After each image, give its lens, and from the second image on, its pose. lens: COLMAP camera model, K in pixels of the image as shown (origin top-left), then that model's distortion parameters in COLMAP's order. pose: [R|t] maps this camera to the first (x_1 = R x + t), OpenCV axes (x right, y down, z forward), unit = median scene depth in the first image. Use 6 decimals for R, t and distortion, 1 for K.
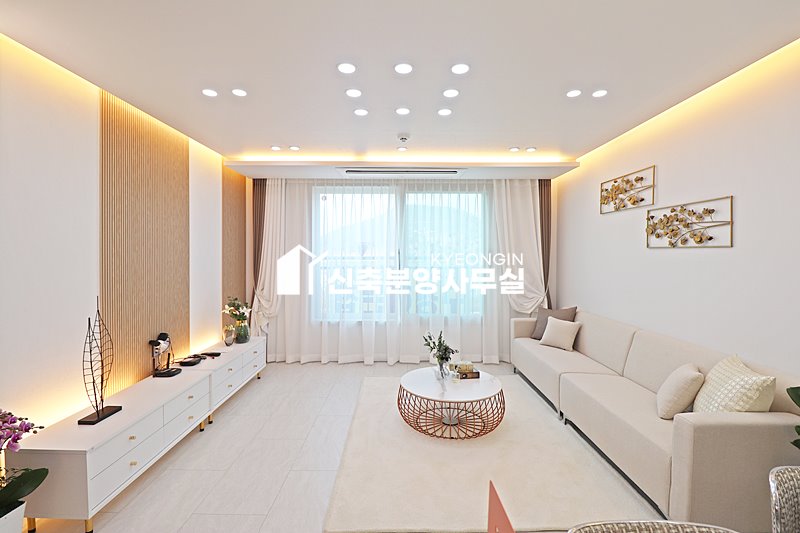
lens RADIAL K [[369.1, 0, 400.4], [0, 369.1, 259.6], [0, 0, 1]] dist [0.002195, -0.015029]
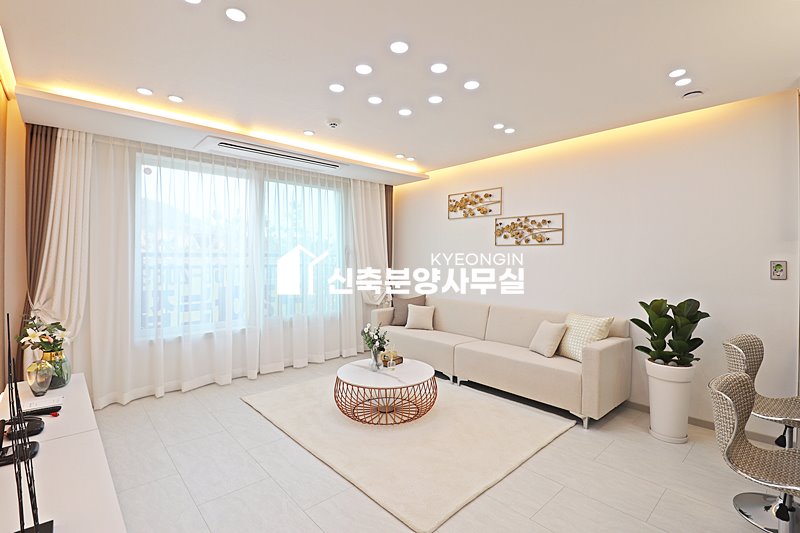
lens RADIAL K [[375.8, 0, 401.3], [0, 375.8, 260.3], [0, 0, 1]] dist [0.003954, -0.016677]
pose [[0.738255, -0.003647, 0.674512, -0.523556], [0.007641, 0.999966, -0.002956, 0.024107], [-0.674479, 0.007336, 0.738258, 0.182940]]
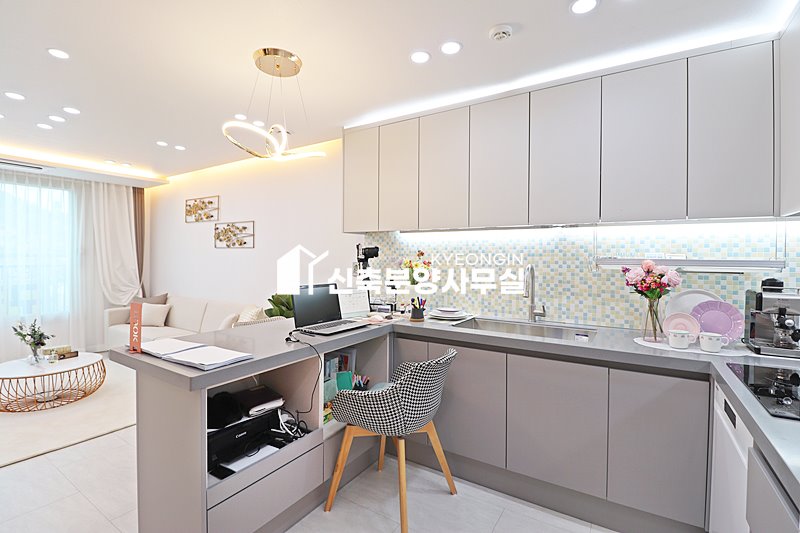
lens RADIAL K [[369.1, 0, 400.4], [0, 369.1, 259.6], [0, 0, 1]] dist [0.002195, -0.015029]
pose [[0.543866, -0.002384, 0.839169, -0.196731], [0.005161, 0.999987, -0.000504, 0.021497], [-0.839156, 0.004605, 0.543871, -0.473282]]
